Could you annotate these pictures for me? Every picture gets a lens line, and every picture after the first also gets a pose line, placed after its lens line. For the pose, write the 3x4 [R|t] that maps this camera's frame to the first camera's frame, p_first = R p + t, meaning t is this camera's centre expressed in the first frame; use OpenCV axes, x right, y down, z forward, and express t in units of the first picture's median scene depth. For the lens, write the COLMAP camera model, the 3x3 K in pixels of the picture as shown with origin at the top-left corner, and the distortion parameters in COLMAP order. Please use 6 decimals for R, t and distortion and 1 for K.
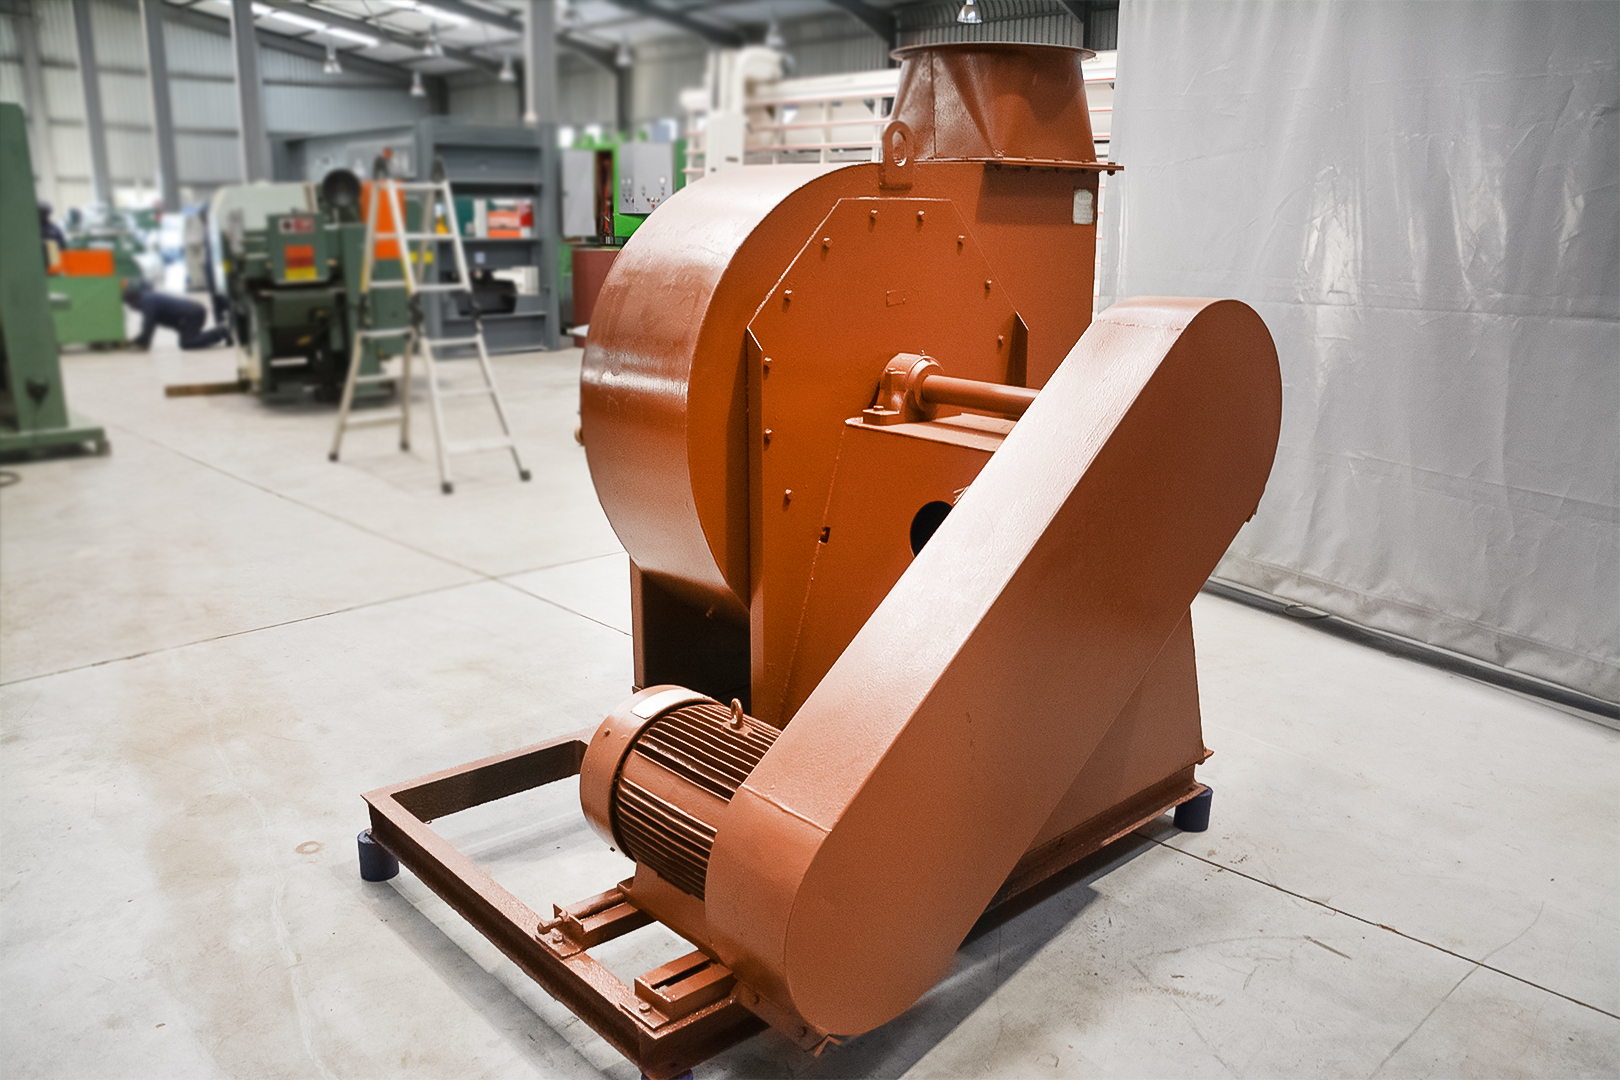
lens RADIAL K [[1267.4, 0, 814.5], [0, 1267.4, 547.8], [0, 0, 1]] dist [-0.178626, 0.138827]
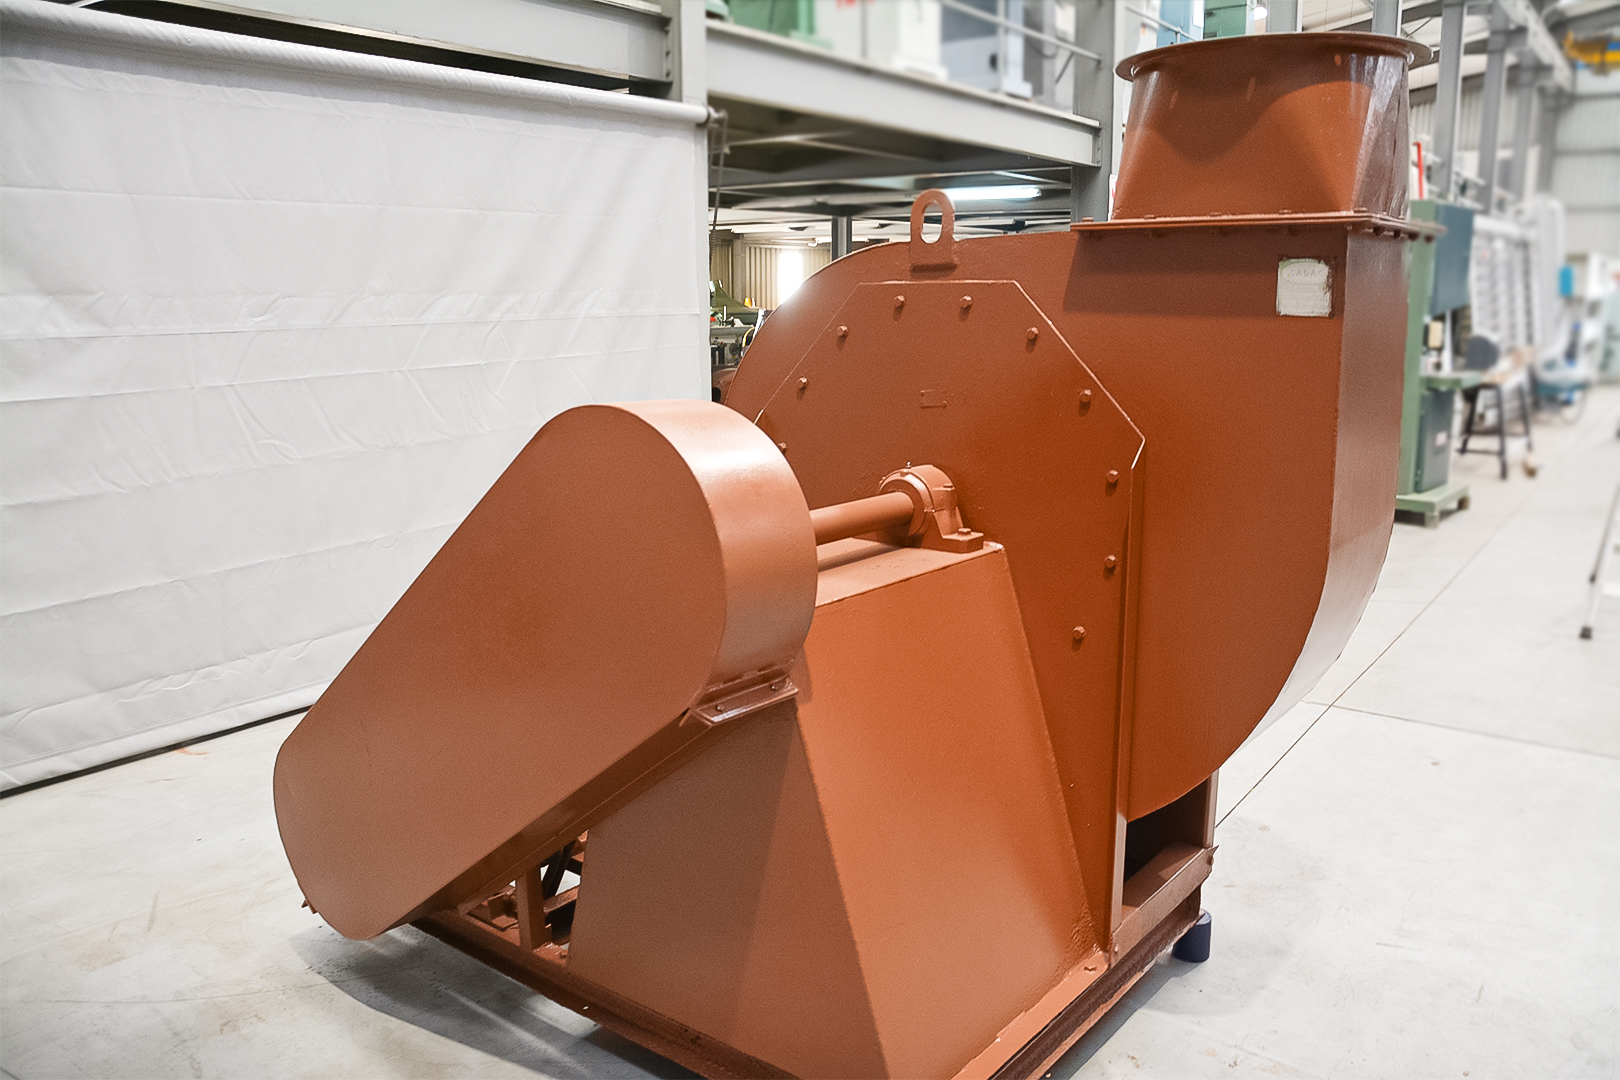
lens RADIAL K [[1267.4, 0, 814.5], [0, 1267.4, 547.8], [0, 0, 1]] dist [-0.178626, 0.138827]
pose [[0.174553, 0.185589, -0.966999, 0.843782], [-0.248953, 0.958487, 0.139017, -0.191693], [0.952656, 0.216471, 0.213510, 0.730243]]
